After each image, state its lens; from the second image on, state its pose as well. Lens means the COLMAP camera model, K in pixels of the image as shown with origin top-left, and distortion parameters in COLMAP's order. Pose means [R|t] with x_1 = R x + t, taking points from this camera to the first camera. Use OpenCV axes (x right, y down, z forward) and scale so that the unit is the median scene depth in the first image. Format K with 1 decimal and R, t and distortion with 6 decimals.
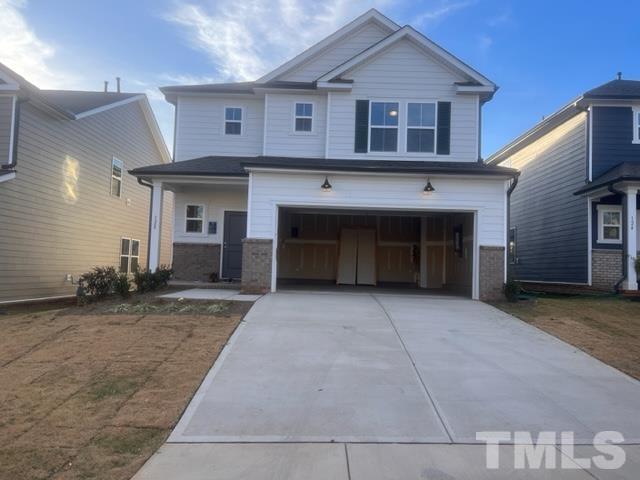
lens RADIAL K [[478.2, 0, 320.0], [0, 478.2, 240.0], [0, 0, 1]] dist [0.033918, -0.008934]
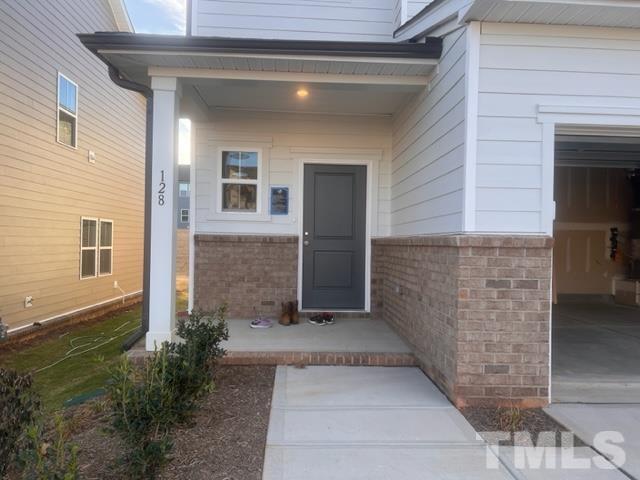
lens RADIAL K [[478.2, 0, 320.0], [0, 478.2, 240.0], [0, 0, 1]] dist [0.033918, -0.008934]
pose [[0.998528, -0.011022, 0.053112, -0.211032], [0.007735, 0.998064, 0.061715, -0.015958], [-0.053690, -0.061213, 0.996680, 0.543785]]
